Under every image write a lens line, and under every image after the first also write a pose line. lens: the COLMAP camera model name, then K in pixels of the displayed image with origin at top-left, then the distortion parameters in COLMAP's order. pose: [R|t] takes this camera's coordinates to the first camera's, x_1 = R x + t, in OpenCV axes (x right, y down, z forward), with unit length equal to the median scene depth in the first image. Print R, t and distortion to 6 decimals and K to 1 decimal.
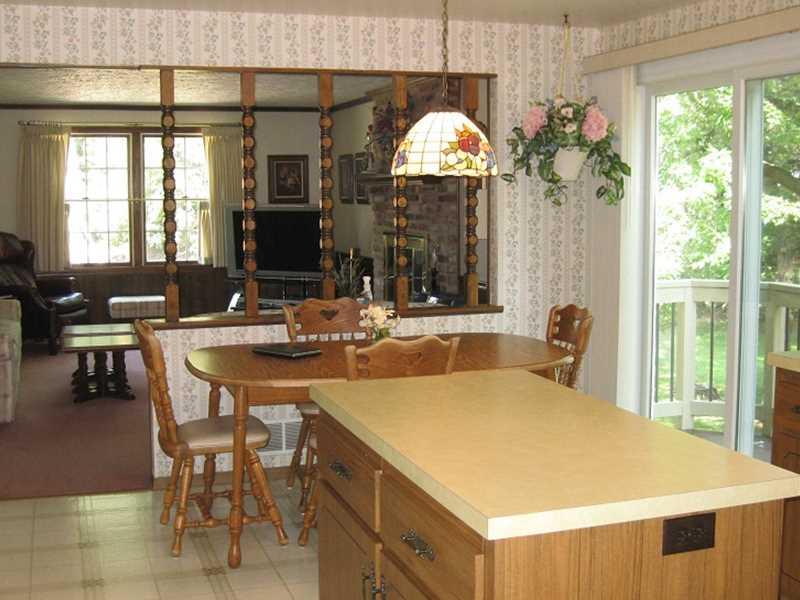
lens RADIAL K [[1052.6, 0, 400.0], [0, 1052.6, 300.0], [0, 0, 1]] dist [-0.164347, 0.064272]
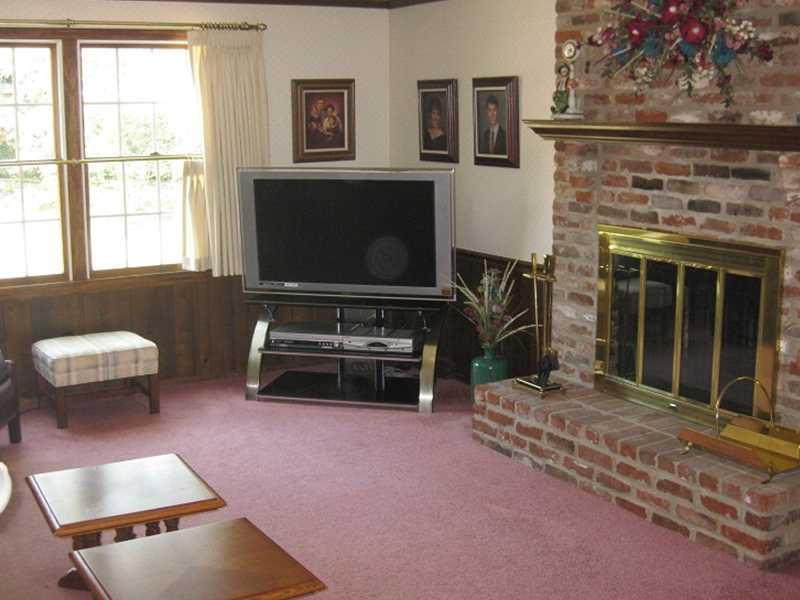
lens RADIAL K [[1052.6, 0, 400.0], [0, 1052.6, 300.0], [0, 0, 1]] dist [-0.164347, 0.064272]
pose [[0.976371, -0.041158, 0.212146, -0.201021], [0.024317, 0.996386, 0.081392, -0.062648], [-0.214729, -0.074310, 0.973843, 0.416923]]
